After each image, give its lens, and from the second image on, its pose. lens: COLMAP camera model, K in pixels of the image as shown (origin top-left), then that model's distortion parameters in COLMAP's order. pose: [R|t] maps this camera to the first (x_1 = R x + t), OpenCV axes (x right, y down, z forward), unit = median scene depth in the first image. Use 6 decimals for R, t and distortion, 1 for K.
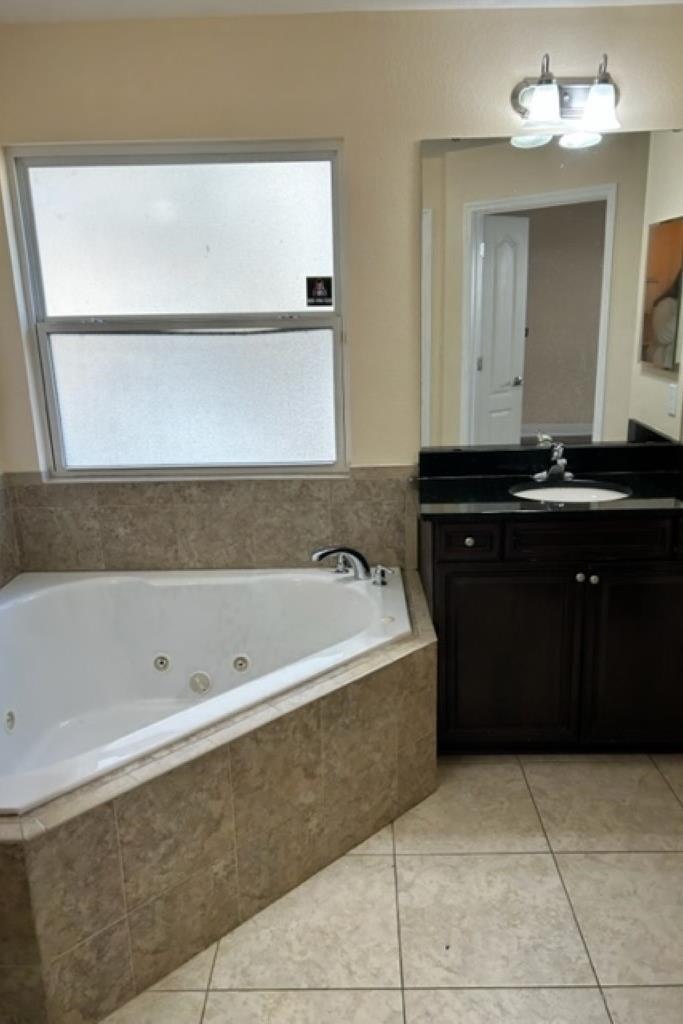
lens RADIAL K [[774.1, 0, 341.4], [0, 774.1, 517.5], [0, 0, 1]] dist [0.117517, -0.197541]
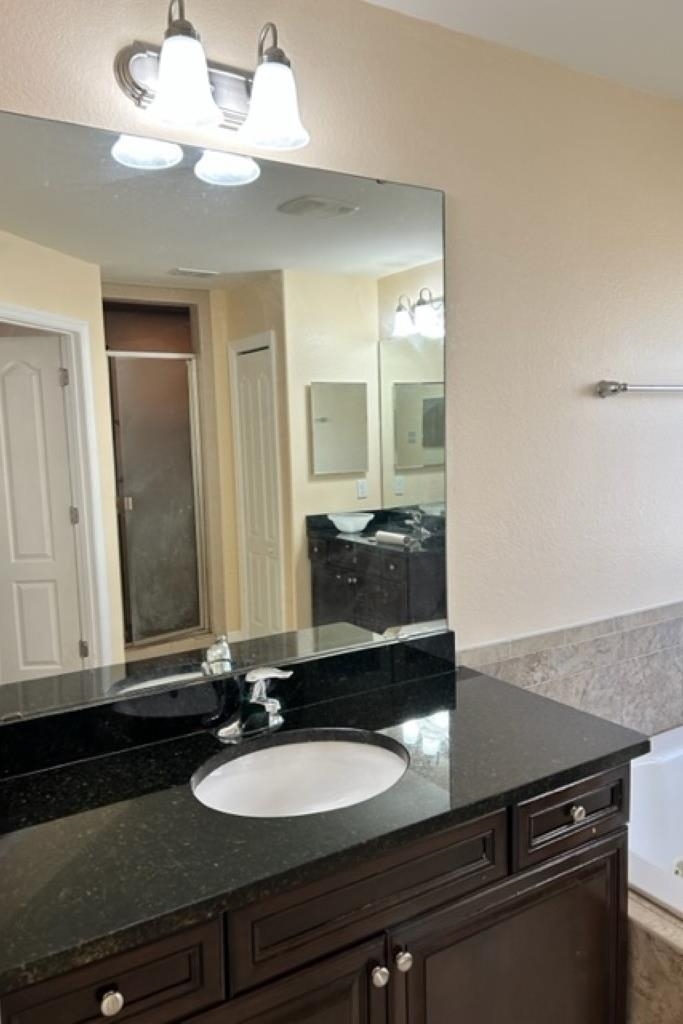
lens RADIAL K [[774.1, 0, 341.4], [0, 774.1, 517.5], [0, 0, 1]] dist [0.117517, -0.197541]
pose [[0.828220, -0.055004, 0.557698, 0.023765], [0.148873, 0.981009, -0.124332, -0.130140], [-0.540267, 0.186001, 0.820680, 0.511661]]
